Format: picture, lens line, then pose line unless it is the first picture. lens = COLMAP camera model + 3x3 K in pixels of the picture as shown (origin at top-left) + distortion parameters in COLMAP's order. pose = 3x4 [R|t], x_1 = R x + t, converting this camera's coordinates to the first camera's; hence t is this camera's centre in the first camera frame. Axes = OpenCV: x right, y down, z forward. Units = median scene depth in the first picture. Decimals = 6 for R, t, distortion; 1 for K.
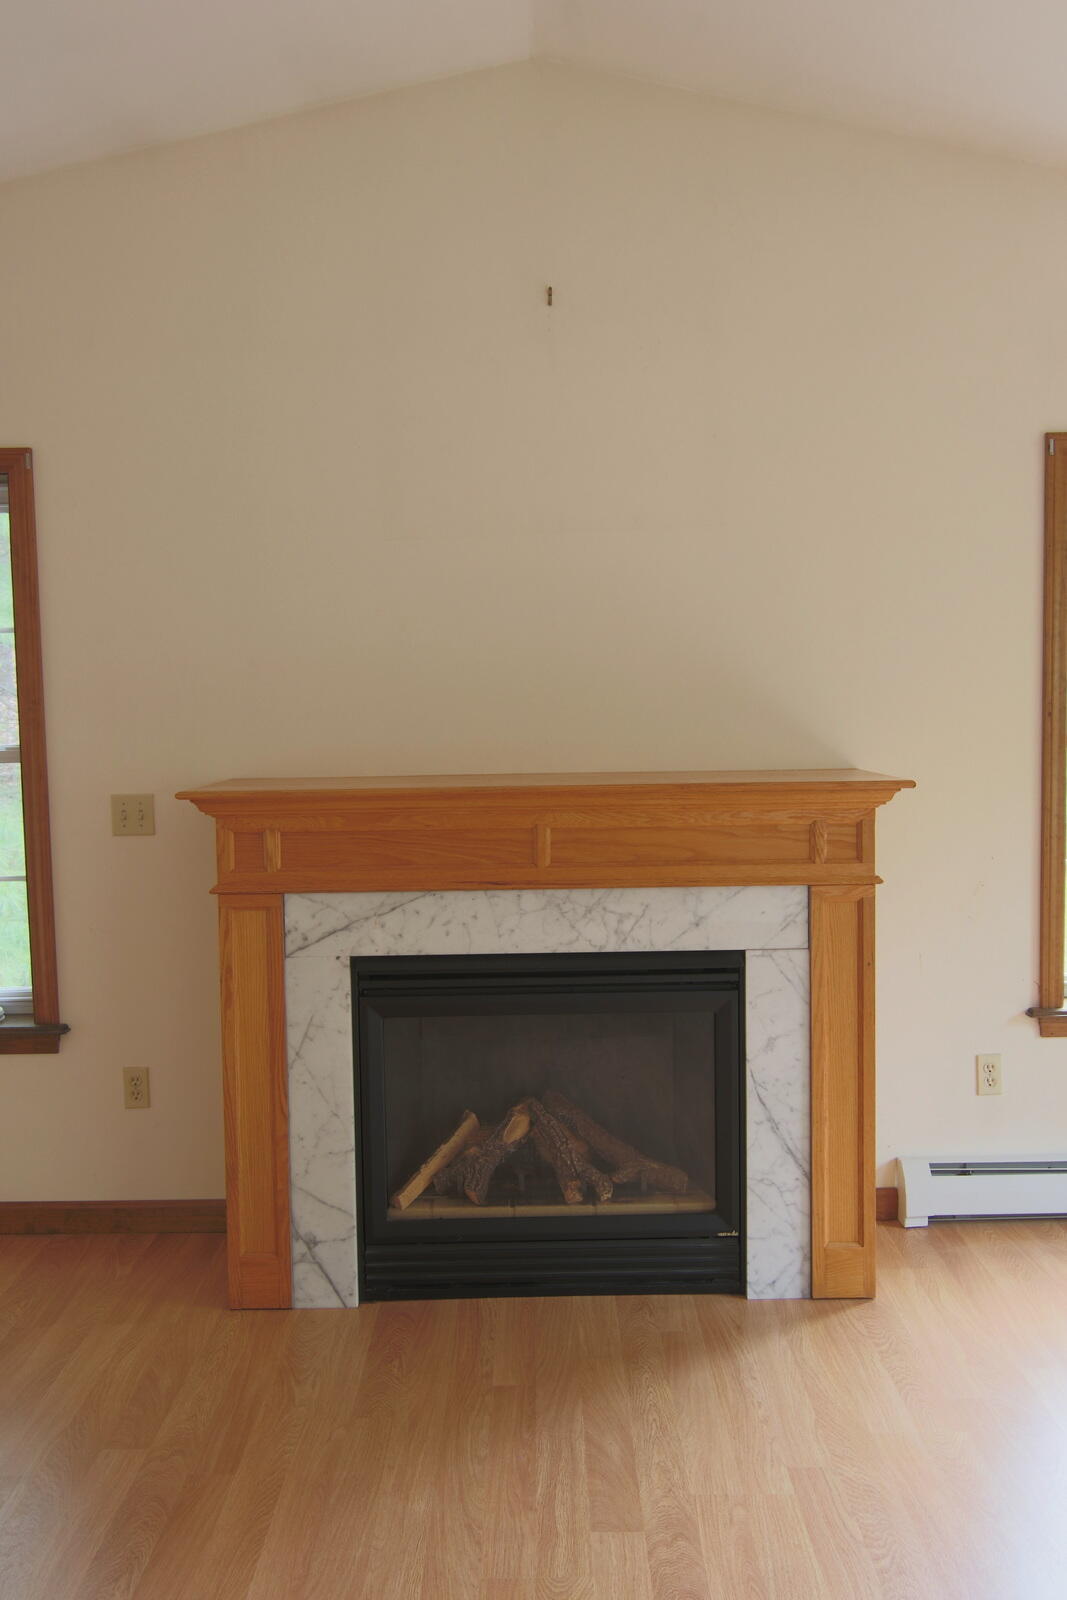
lens RADIAL K [[1260.0, 0, 533.5], [0, 1260.0, 800.0], [0, 0, 1]] dist [-0.004722, -0.001991]
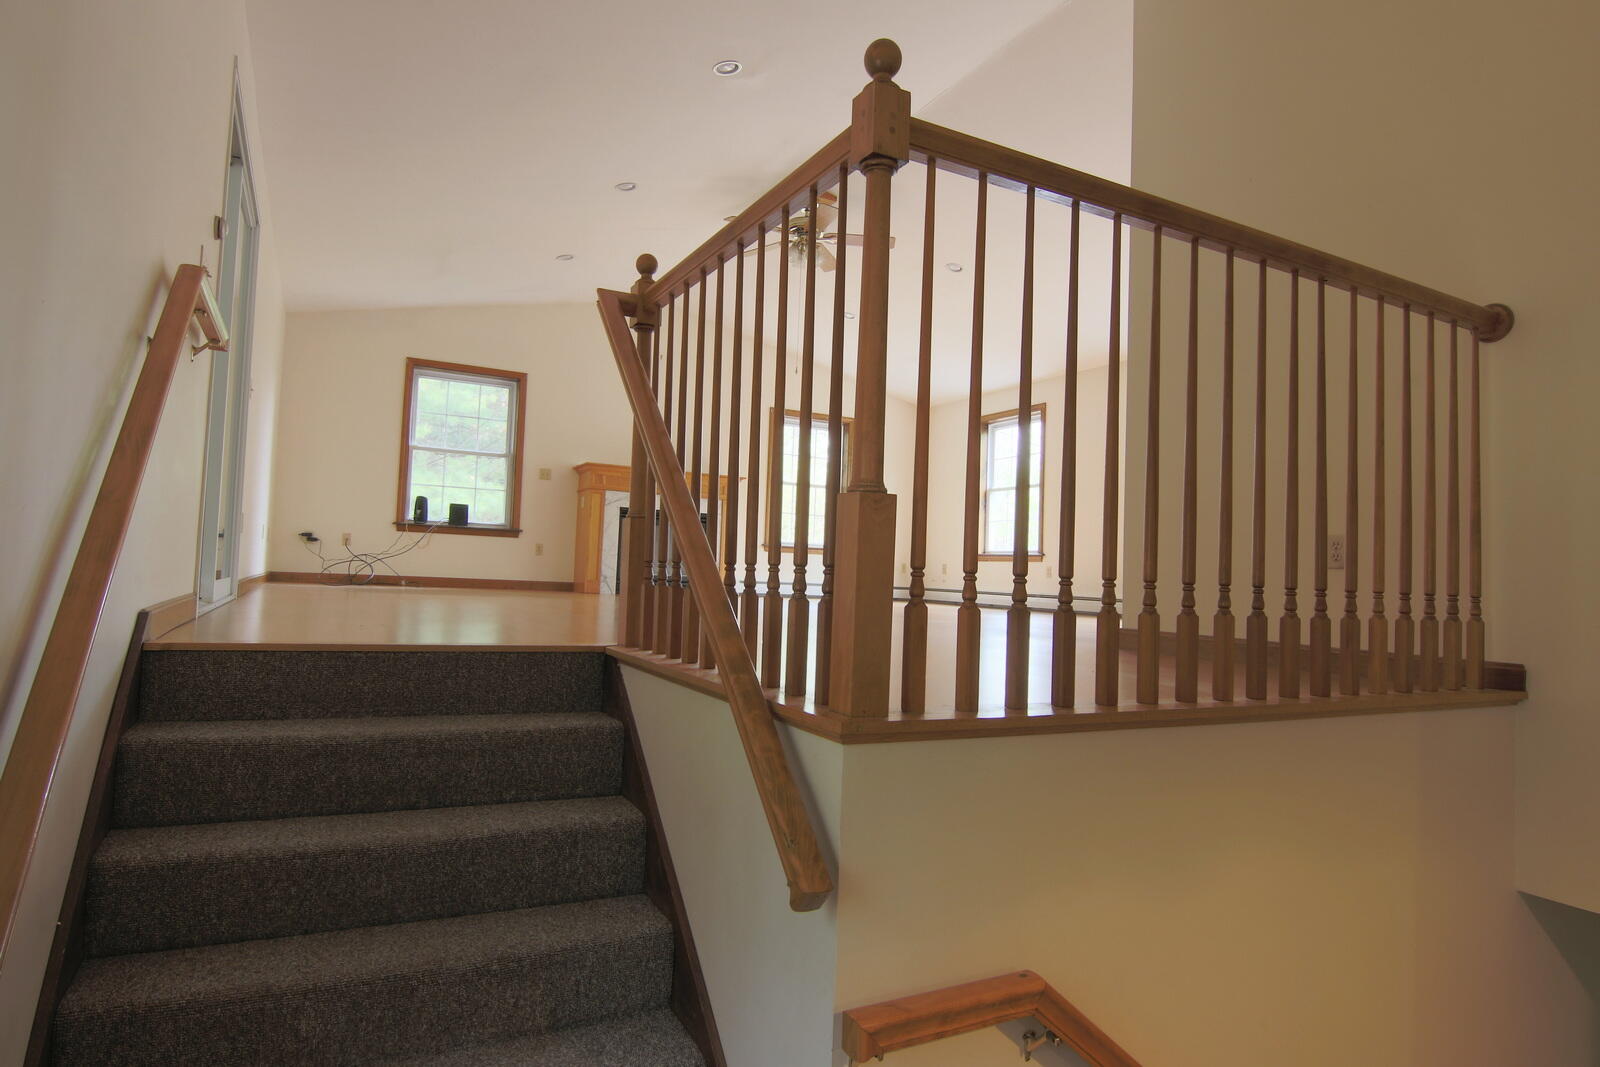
lens RADIAL K [[903.5, 0, 791.3], [0, 903.5, 528.4], [0, 0, 1]] dist [0.001249, -0.018909]
pose [[0.883013, 0.077814, 0.462853, -1.005031], [-0.017816, 0.991007, -0.132616, 0.570617], [-0.469010, 0.108855, 0.876459, -1.841747]]
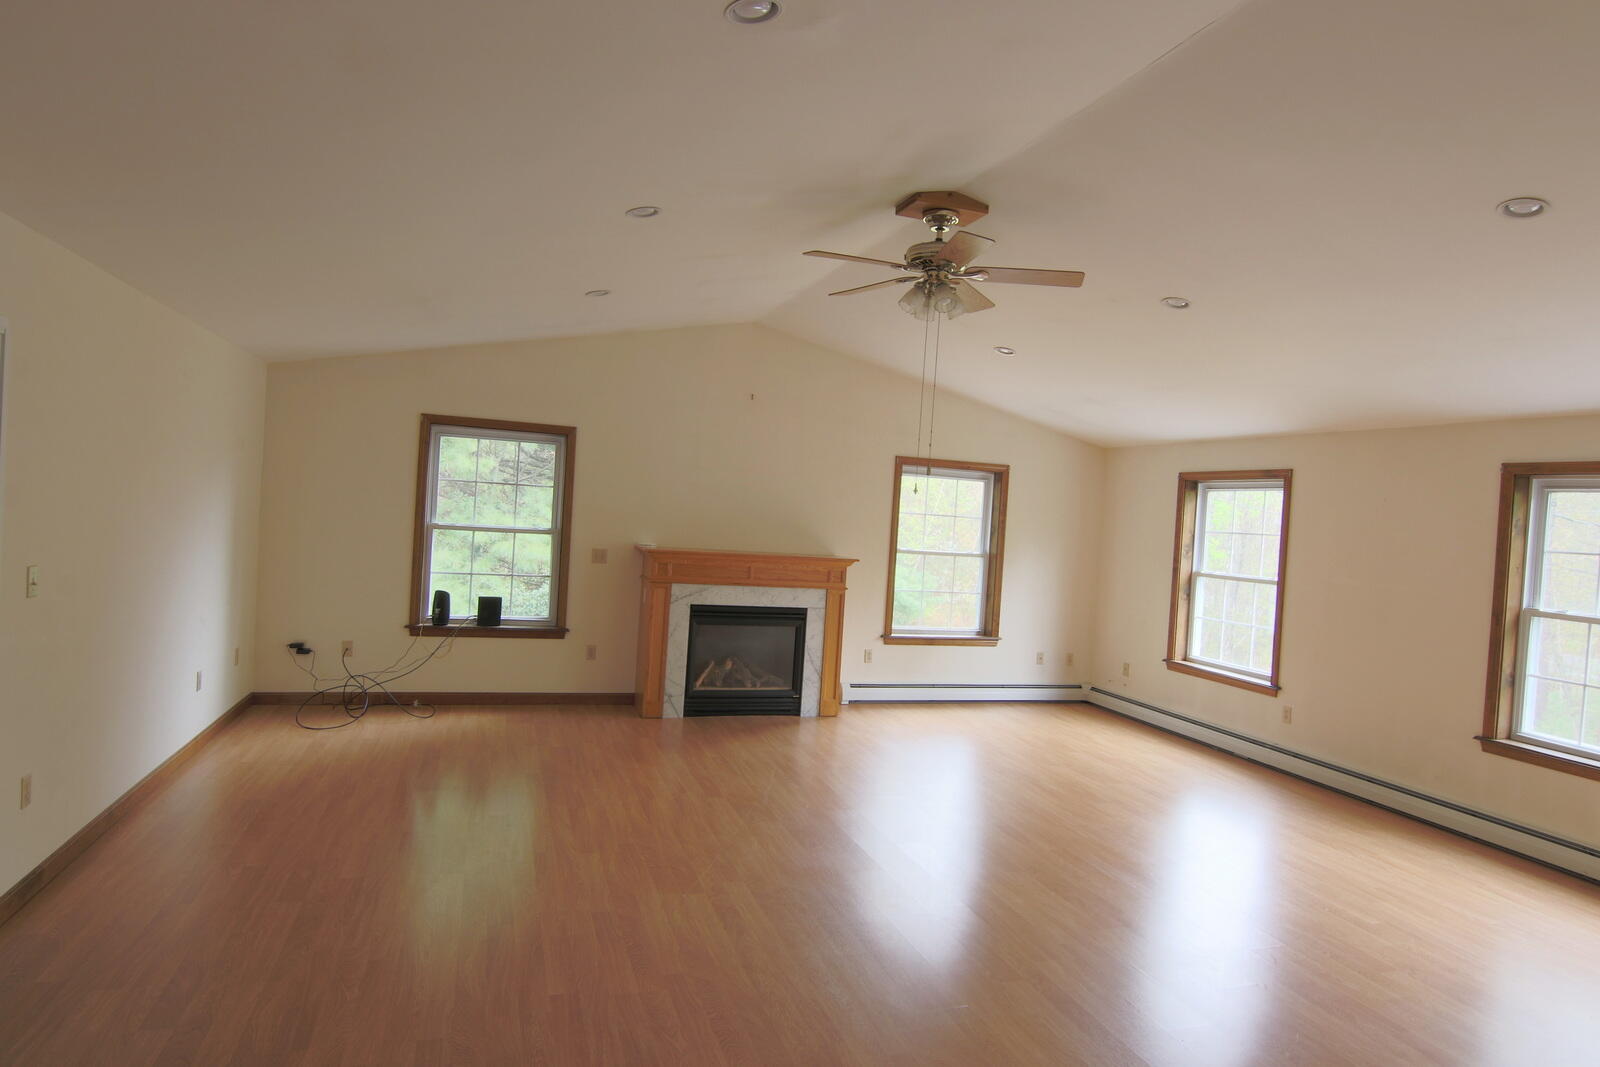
lens RADIAL K [[903.5, 0, 791.3], [0, 903.5, 528.4], [0, 0, 1]] dist [0.001249, -0.018909]
pose [[0.946018, 0.073350, 0.315704, -0.628703], [-0.055625, 0.996346, -0.064806, 0.066221], [-0.319304, 0.043747, 0.946642, -1.228115]]
